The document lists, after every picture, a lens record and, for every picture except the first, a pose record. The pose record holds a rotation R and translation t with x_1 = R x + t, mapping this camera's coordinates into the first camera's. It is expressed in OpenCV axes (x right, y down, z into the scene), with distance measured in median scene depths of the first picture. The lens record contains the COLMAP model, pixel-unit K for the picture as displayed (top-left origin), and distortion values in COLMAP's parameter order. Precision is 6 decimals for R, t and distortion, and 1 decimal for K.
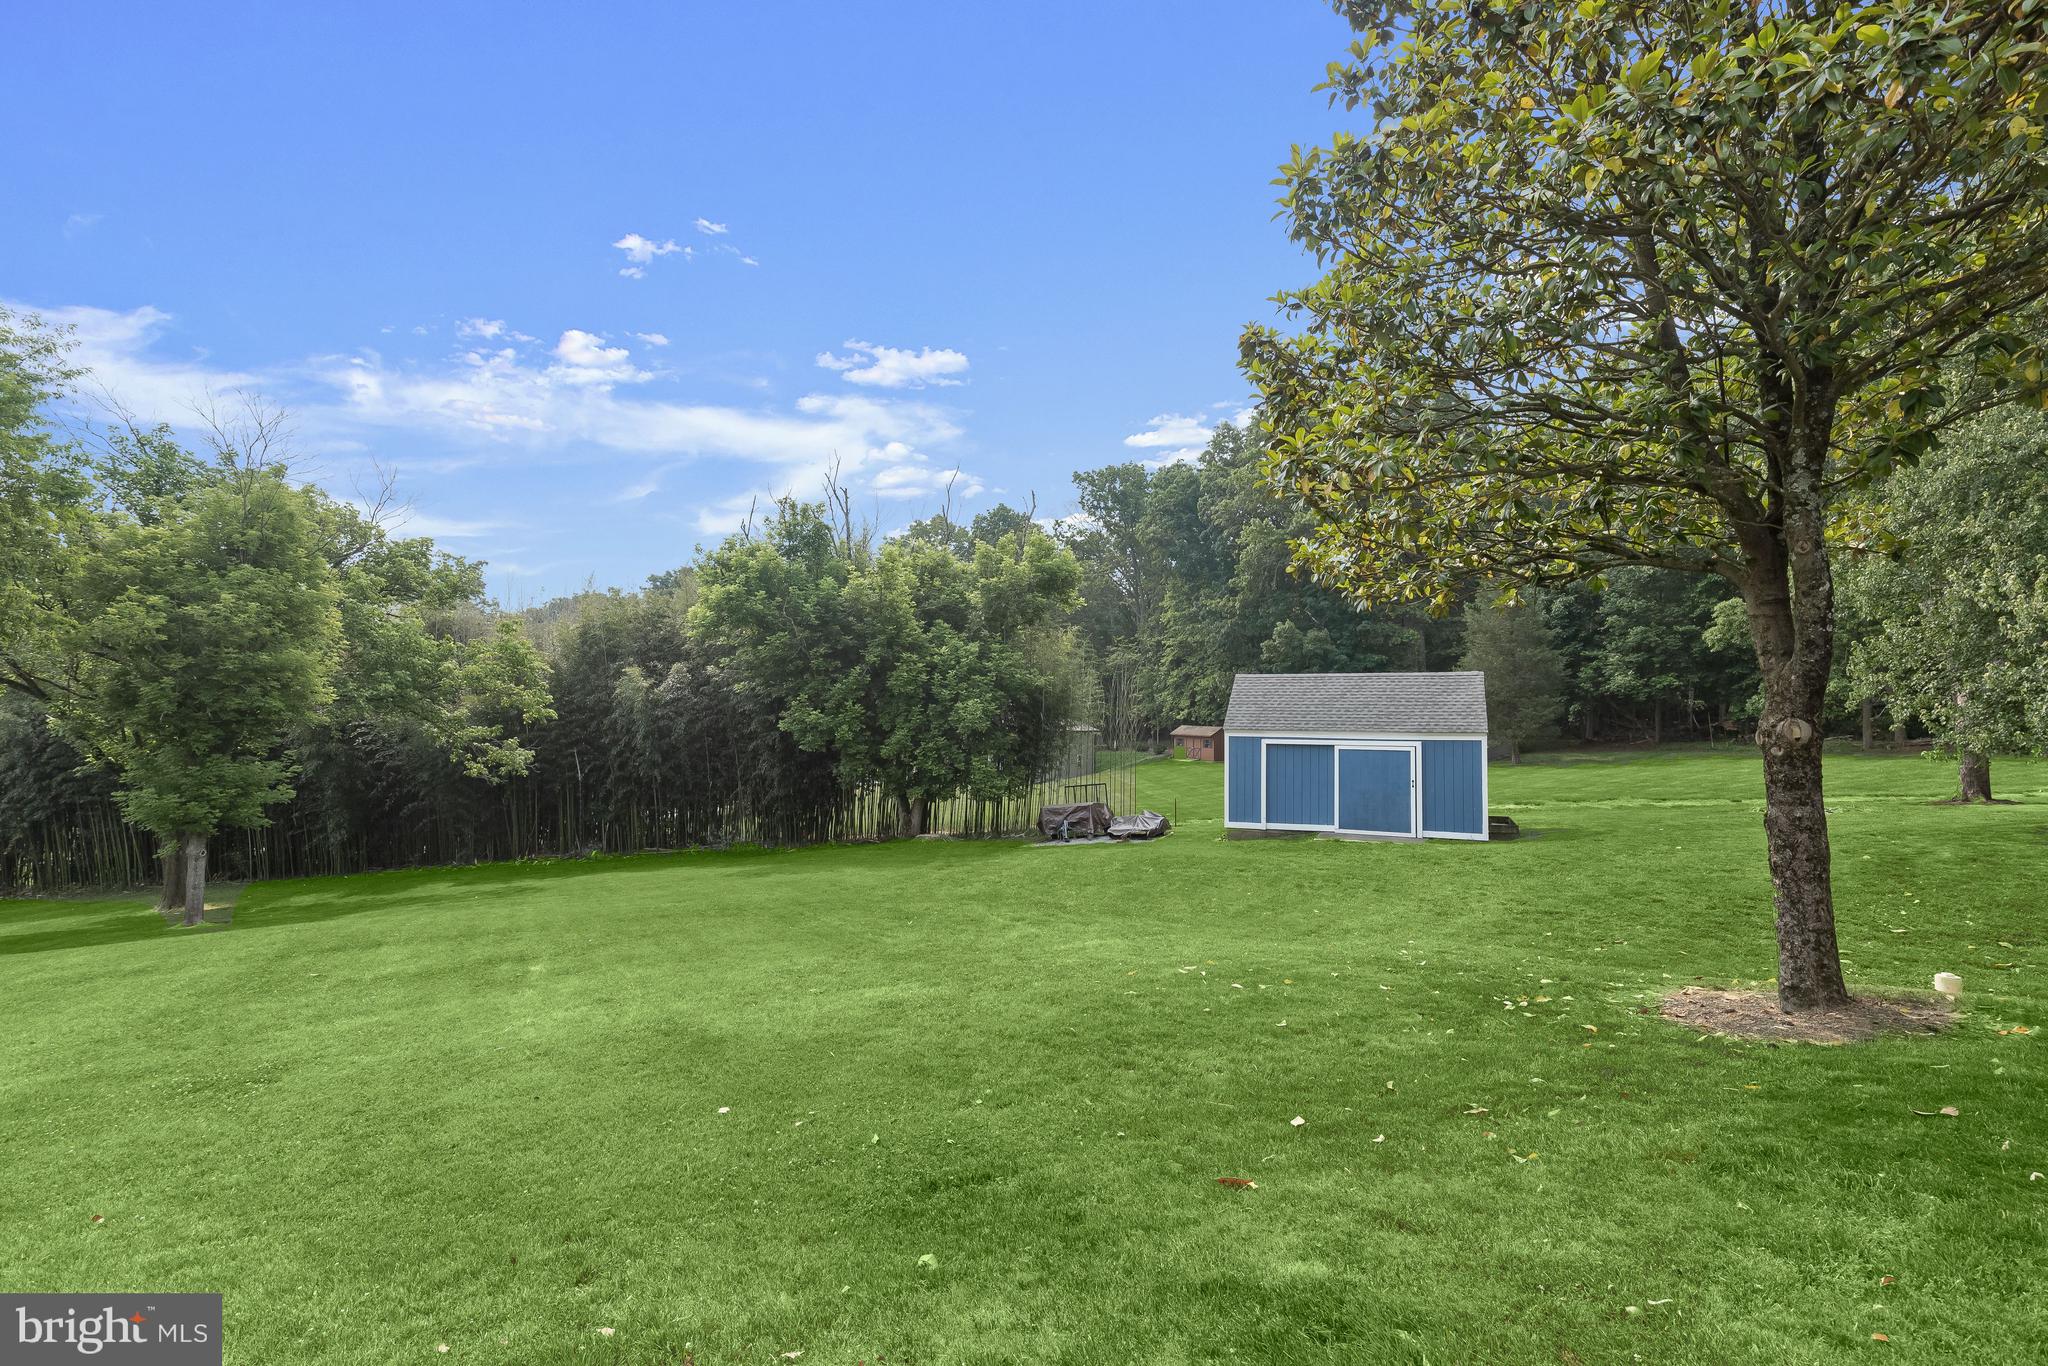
lens RADIAL K [[930.3, 0, 1023.1], [0, 930.3, 661.2], [0, 0, 1]] dist [0.000030, 0.000171]
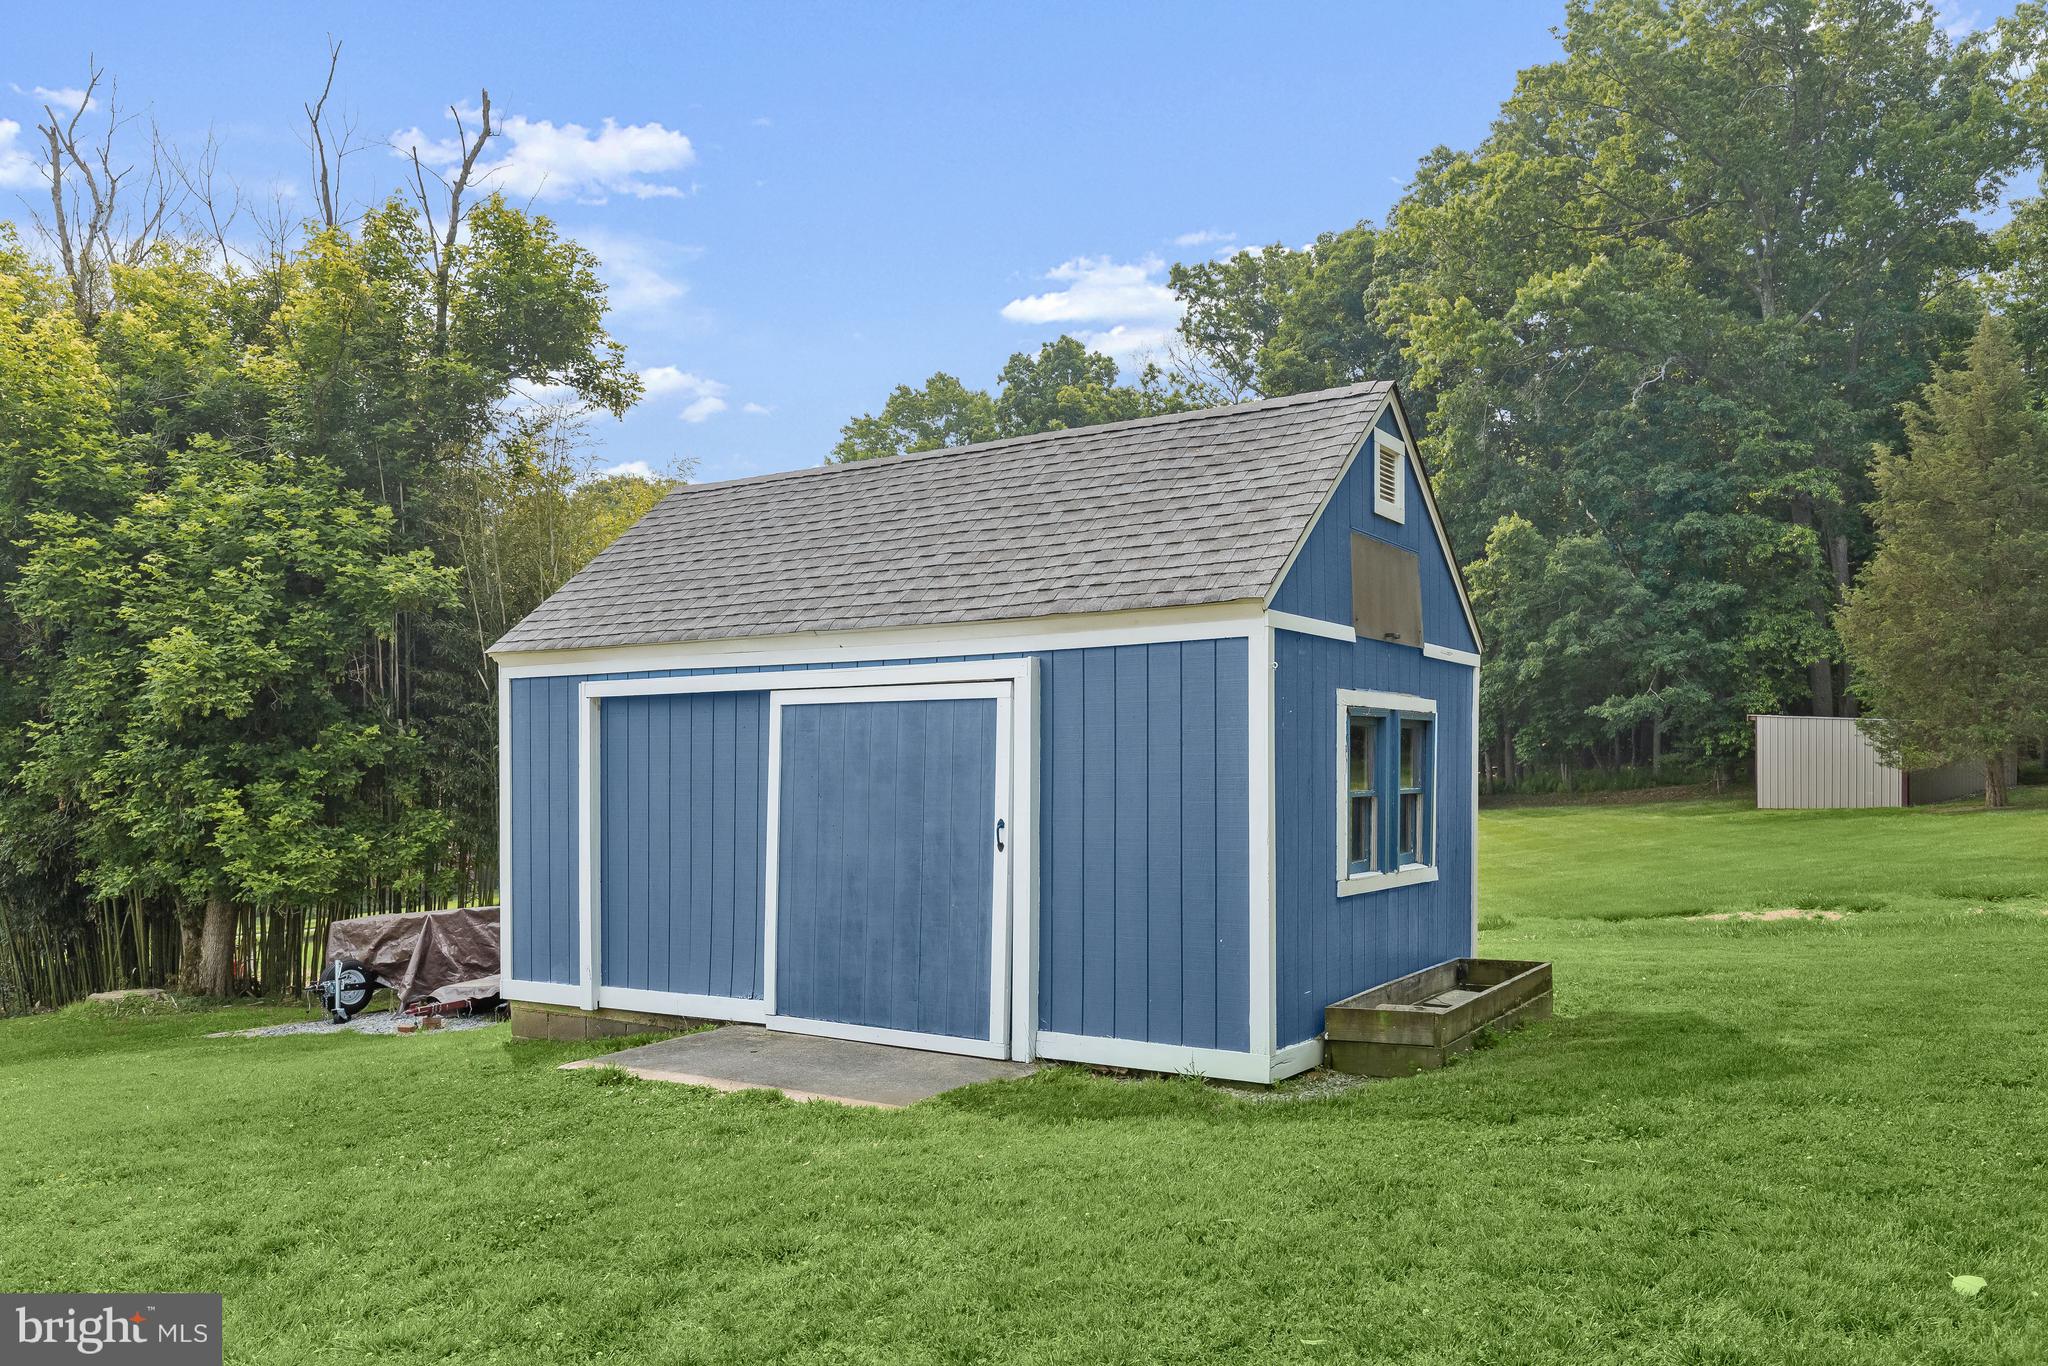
lens RADIAL K [[1527.2, 0, 1035.4], [0, 1527.2, 796.6], [0, 0, 1]] dist [-0.005011, 0.002126]
pose [[0.990135, -0.015012, -0.139309, 0.350755], [0.026797, 0.996180, 0.083111, 0.065172], [0.137530, -0.086025, 0.986755, 0.447826]]
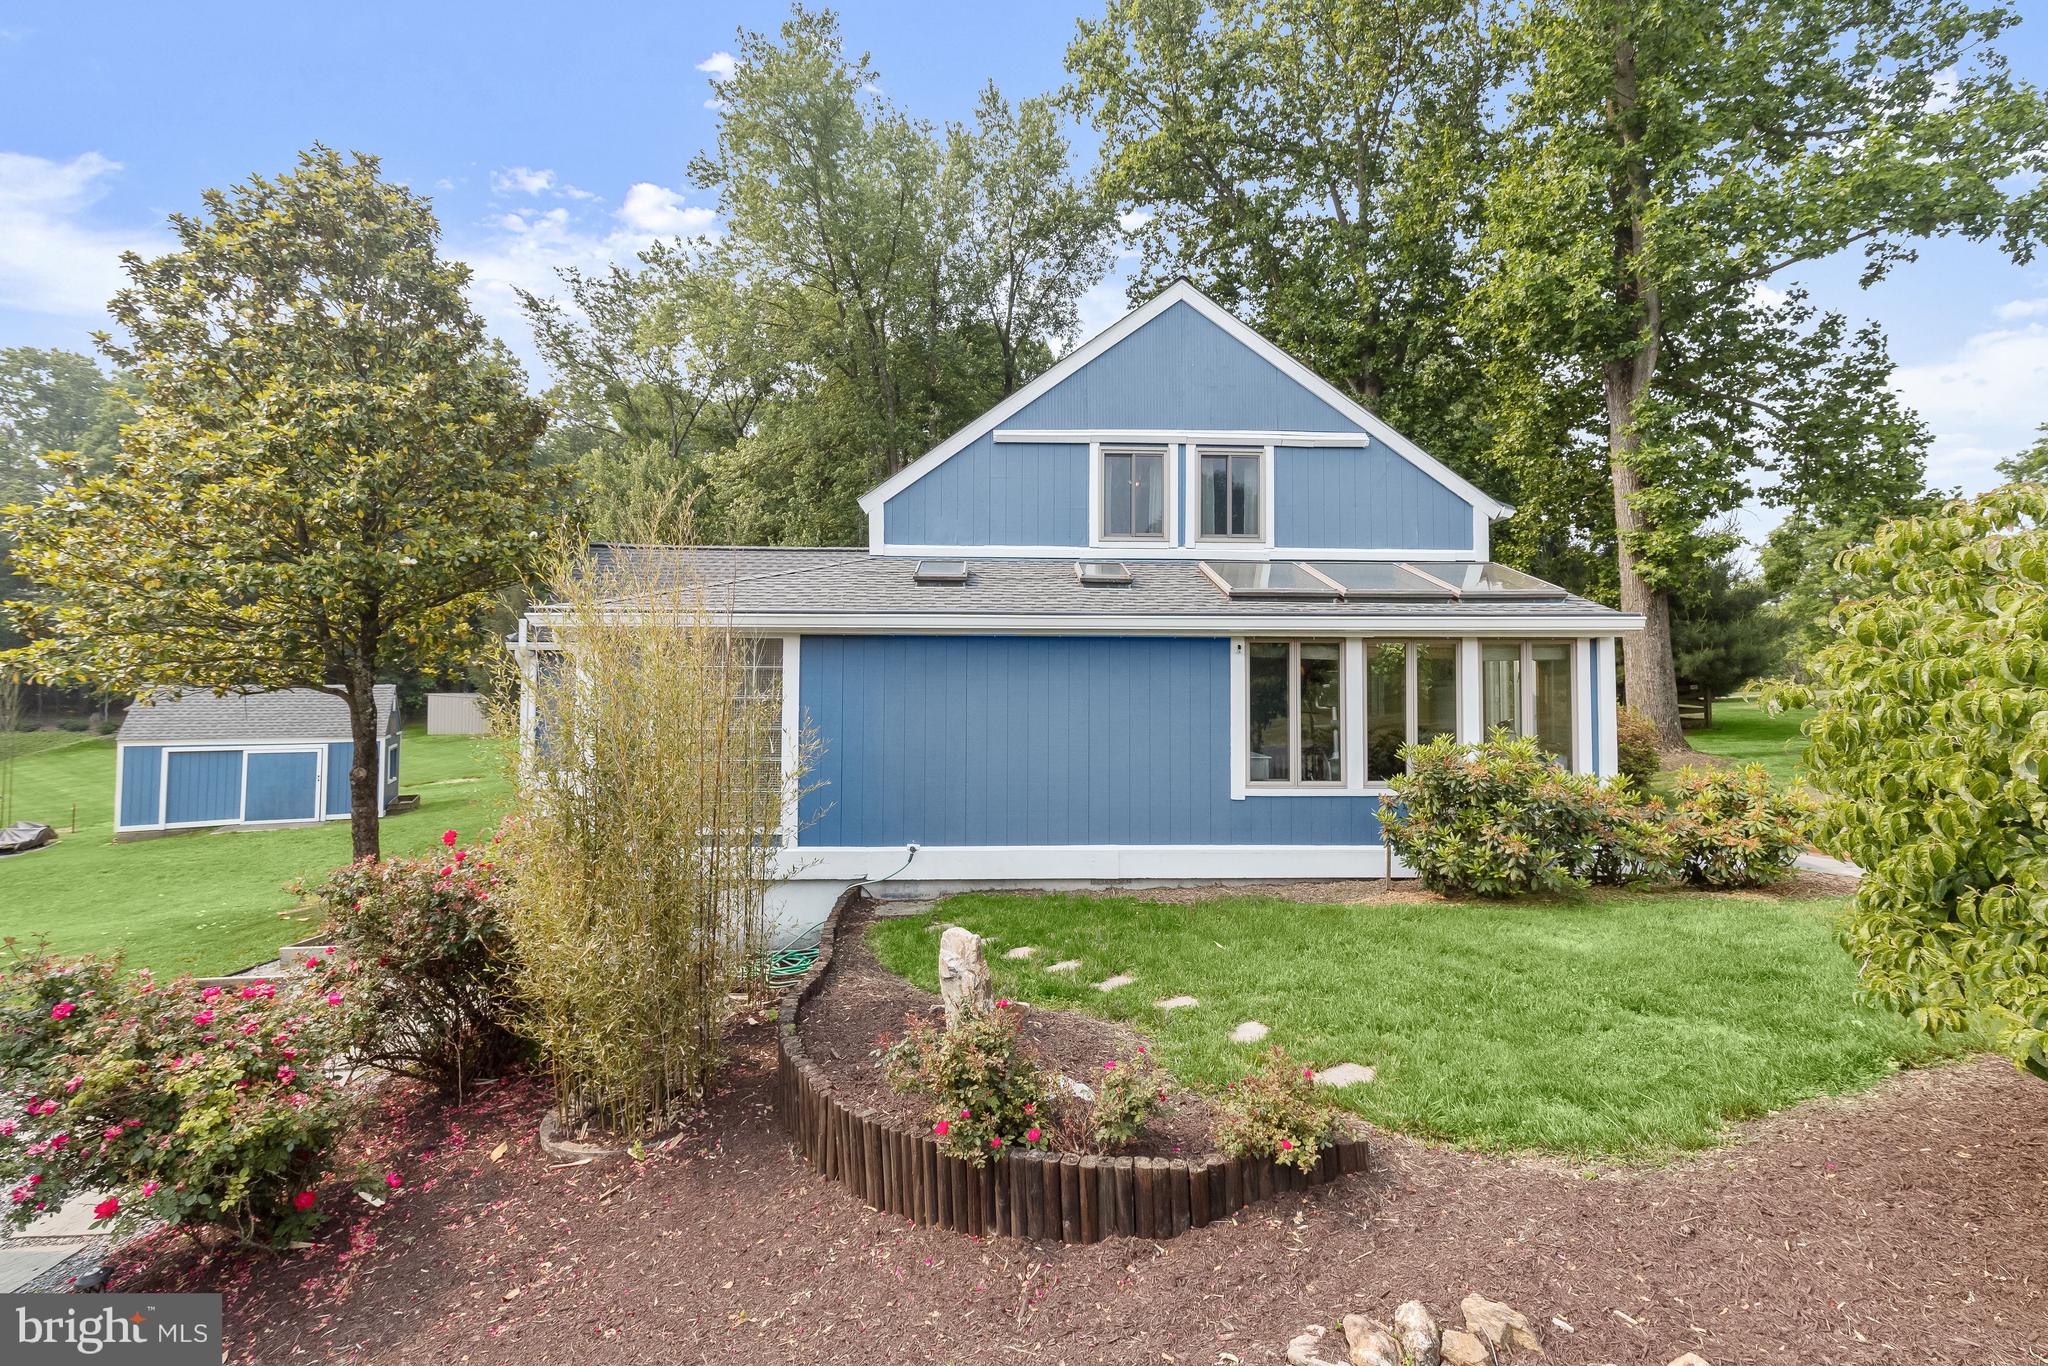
lens RADIAL K [[930.3, 0, 1031.8], [0, 930.3, 662.8], [0, 0, 1]] dist [0.000030, 0.000171]
pose [[0.618384, 0.006436, 0.785850, 0.022251], [-0.049703, 0.998285, 0.030936, -0.078434], [-0.784303, -0.058189, 0.617643, -0.367348]]
